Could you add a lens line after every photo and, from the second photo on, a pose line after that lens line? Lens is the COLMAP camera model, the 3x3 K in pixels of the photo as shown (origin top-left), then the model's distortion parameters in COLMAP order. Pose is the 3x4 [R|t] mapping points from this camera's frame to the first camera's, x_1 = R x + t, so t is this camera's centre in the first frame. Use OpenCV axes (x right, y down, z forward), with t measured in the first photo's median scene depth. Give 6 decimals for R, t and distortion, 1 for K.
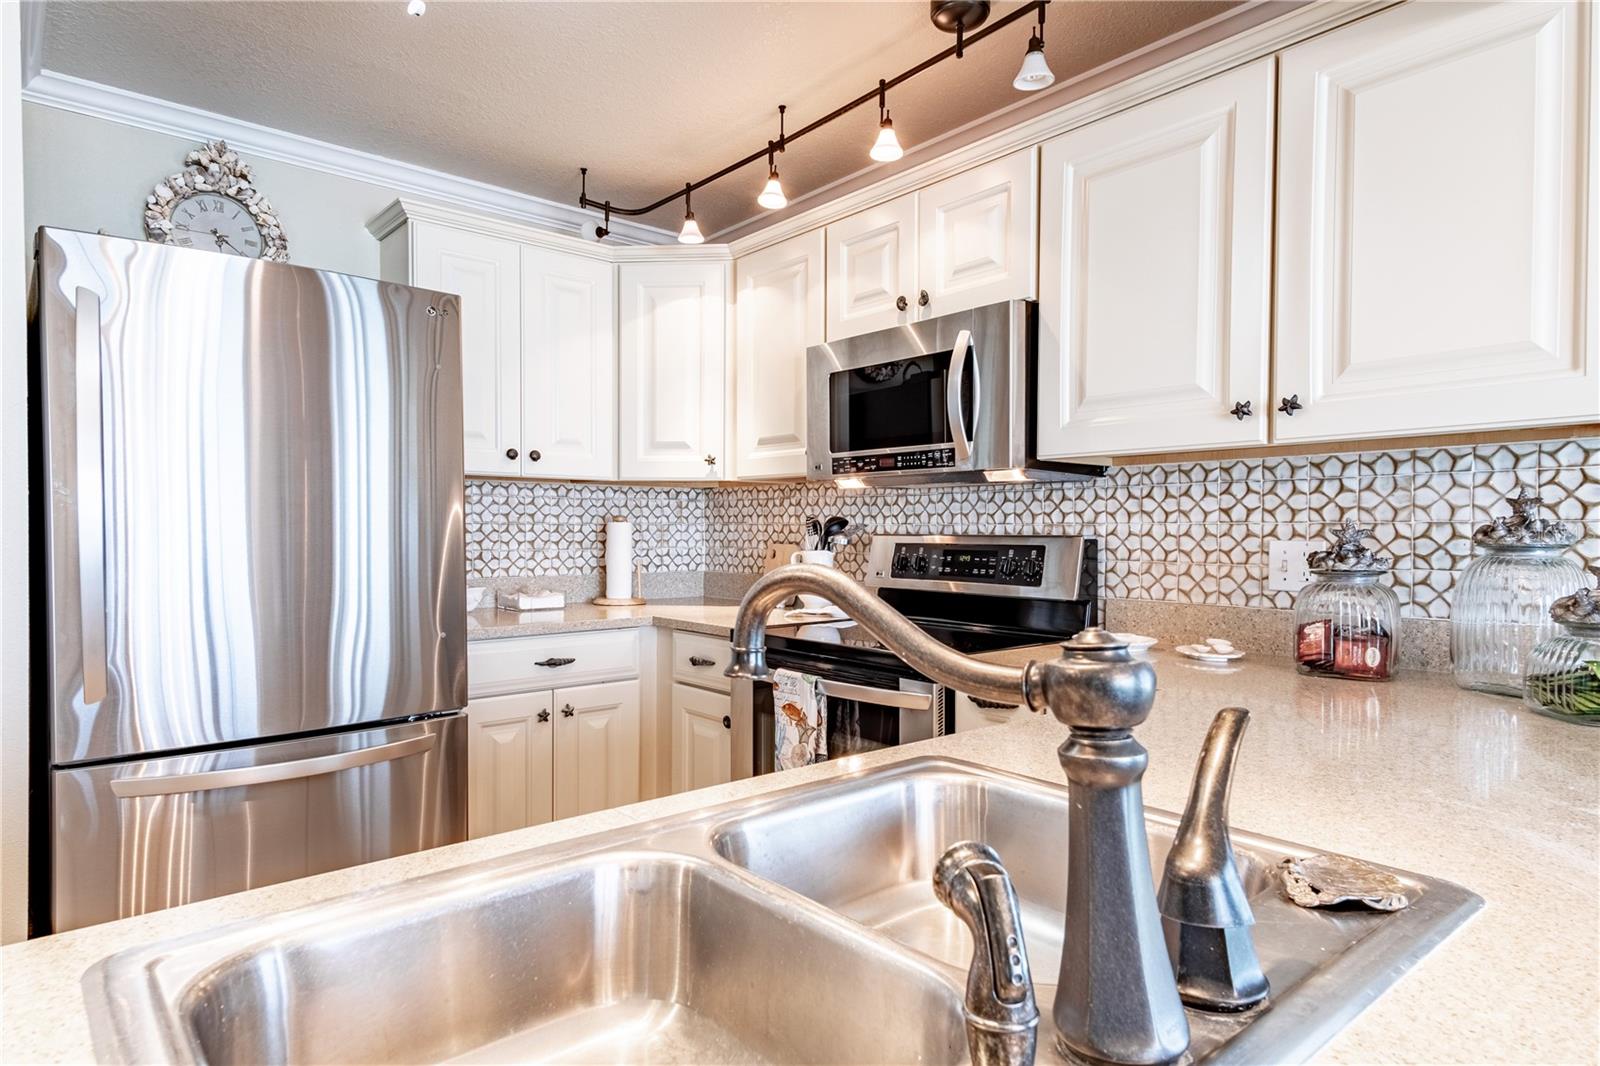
lens RADIAL K [[917.7, 0, 790.7], [0, 917.7, 540.5], [0, 0, 1]] dist [0.039147, -0.000989]
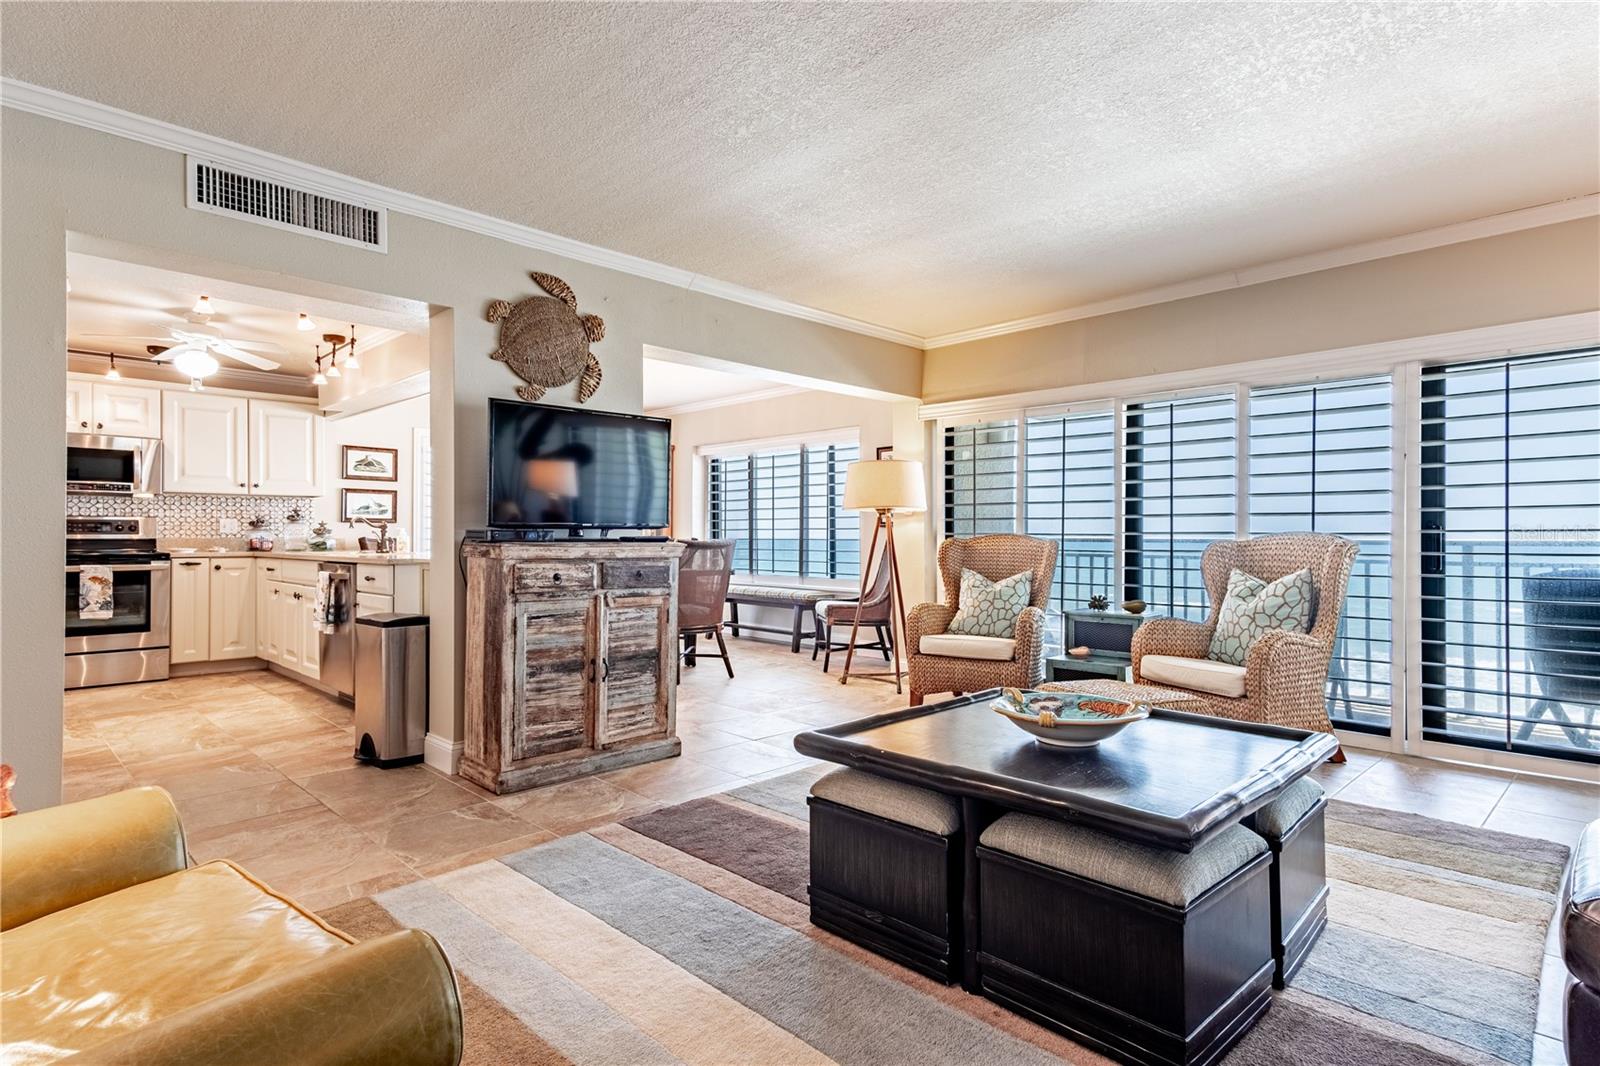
lens RADIAL K [[839.5, 0, 802.7], [0, 839.5, 532.1], [0, 0, 1]] dist [0.045886, -0.013801]
pose [[-0.084726, 0.001319, 0.996403, -2.642367], [0.011466, 0.999934, -0.000349, 0.070115], [-0.996338, 0.011395, -0.084736, -0.845618]]
